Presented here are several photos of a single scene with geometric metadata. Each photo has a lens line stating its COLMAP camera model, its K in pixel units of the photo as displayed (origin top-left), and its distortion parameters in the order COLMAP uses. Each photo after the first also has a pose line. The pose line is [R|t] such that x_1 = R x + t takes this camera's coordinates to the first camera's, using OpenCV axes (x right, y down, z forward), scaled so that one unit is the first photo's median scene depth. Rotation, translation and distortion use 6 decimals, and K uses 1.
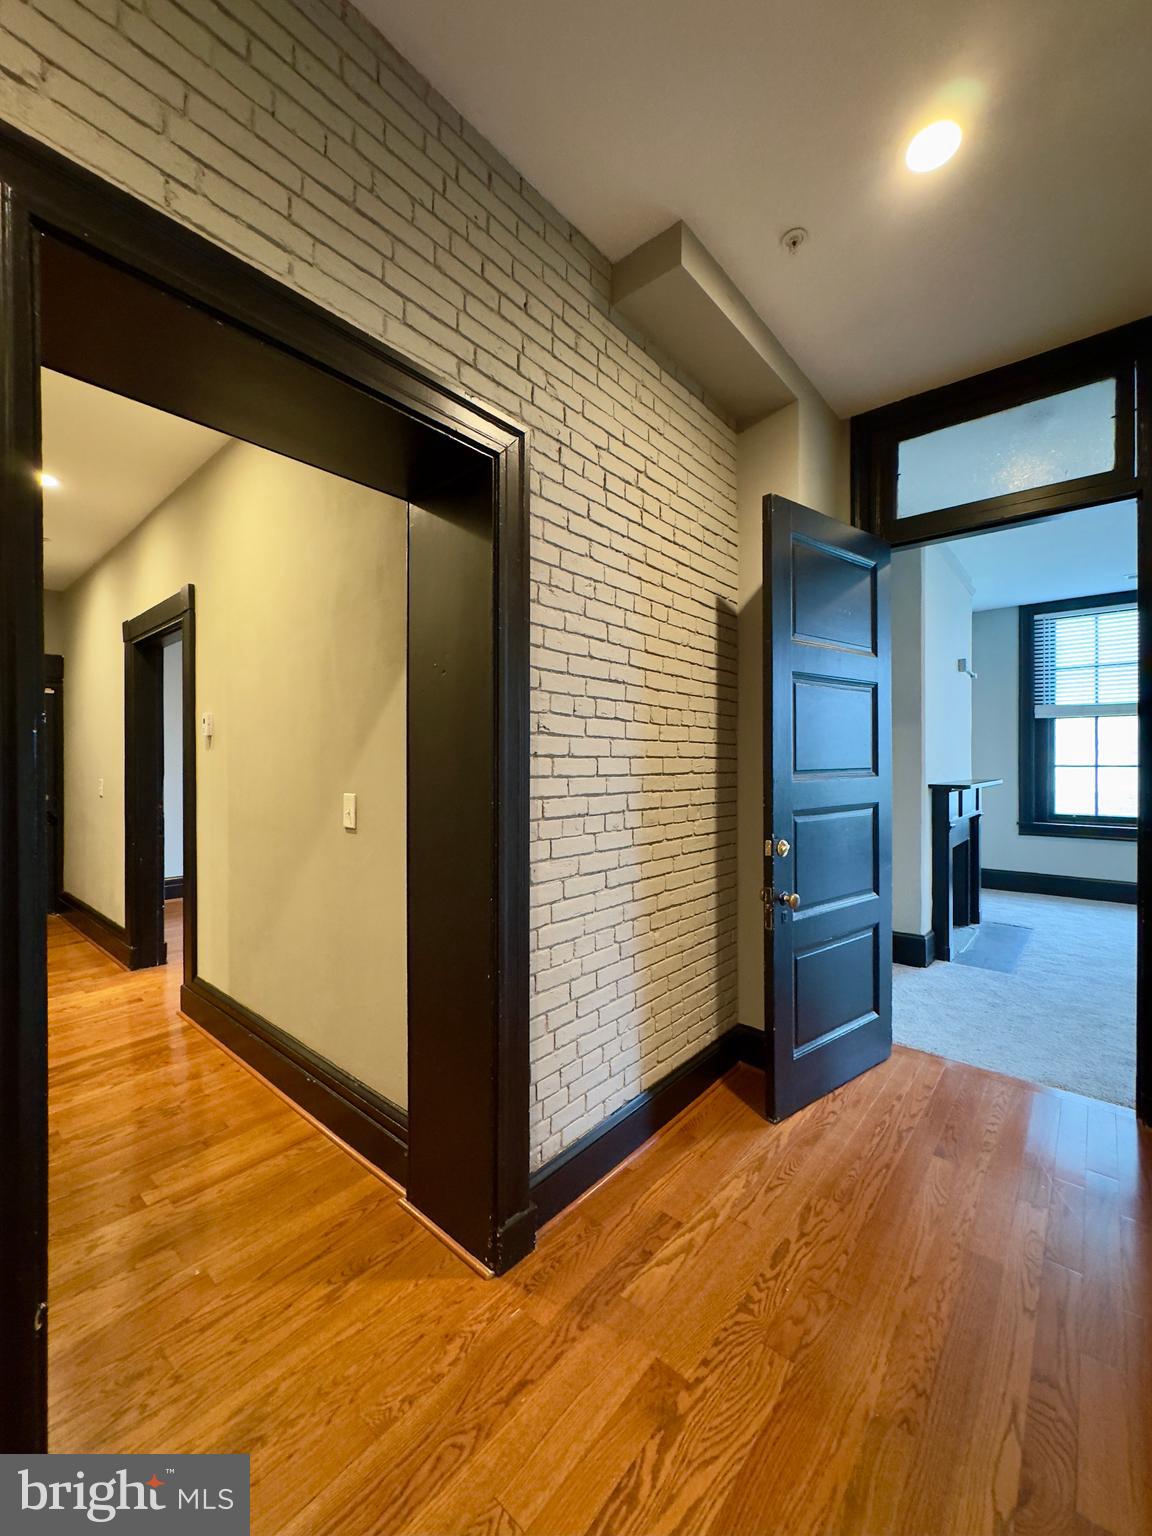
lens RADIAL K [[611.3, 0, 580.8], [0, 611.3, 771.6], [0, 0, 1]] dist [-0.002243, 0.000365]
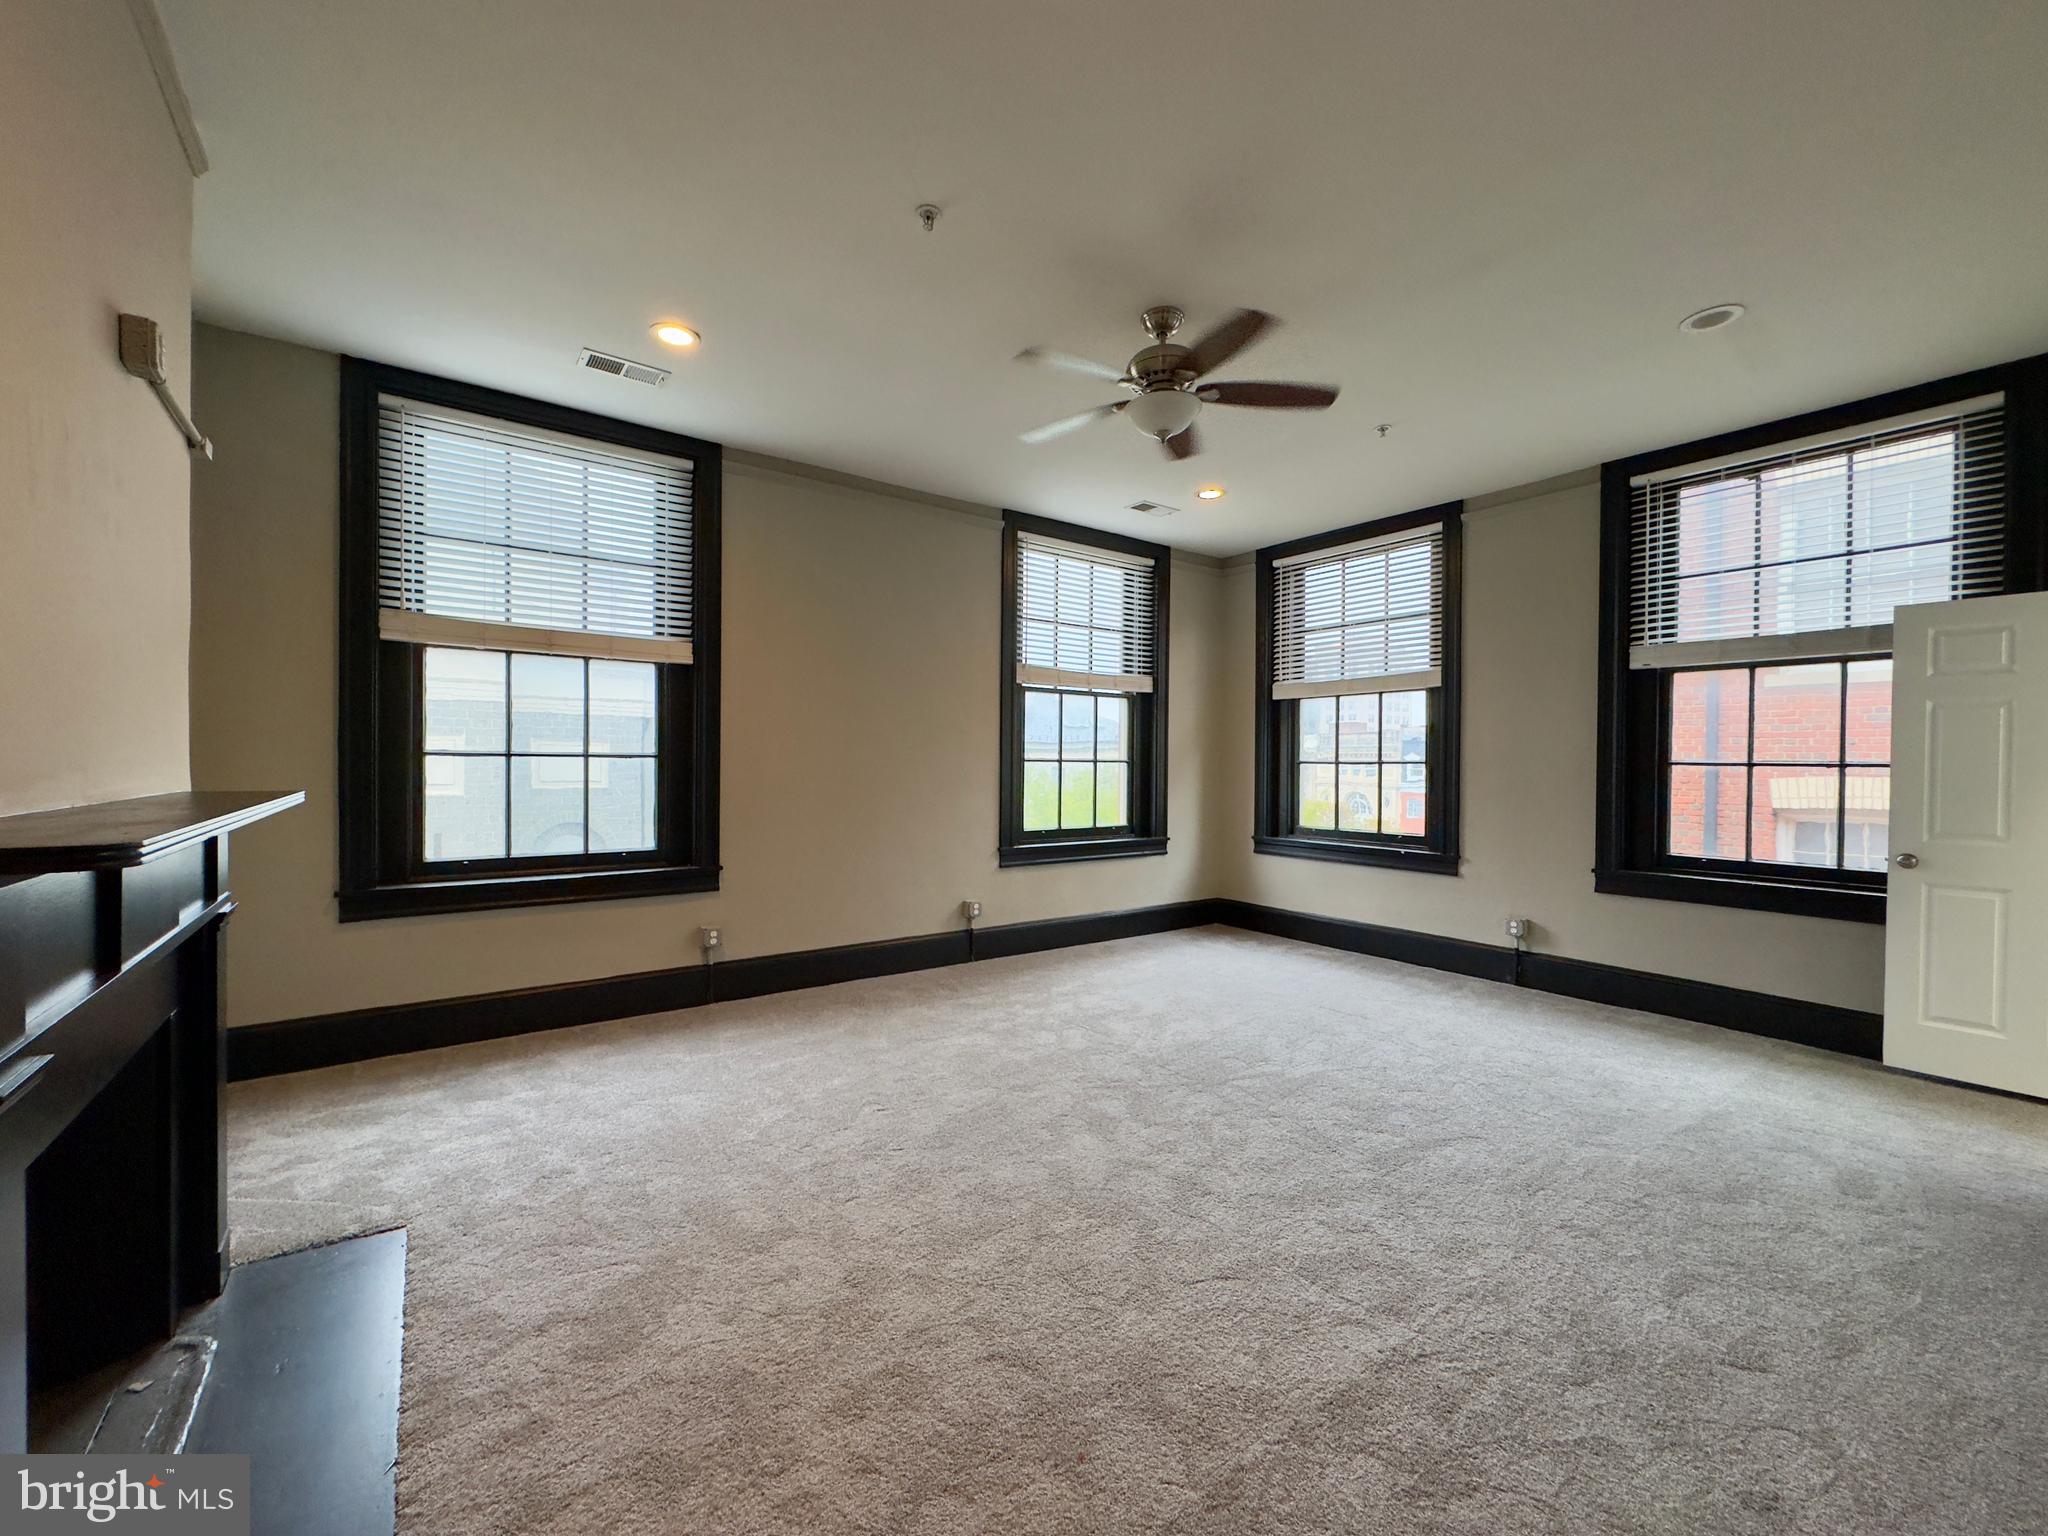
lens RADIAL K [[815.0, 0, 1027.0], [0, 815.0, 764.8], [0, 0, 1]] dist [-0.002243, 0.000365]
pose [[0.213672, -0.000497, 0.976905, 0.292865], [-0.005300, 0.999985, 0.001668, -0.003874], [-0.976891, -0.005534, 0.213666, 0.446509]]
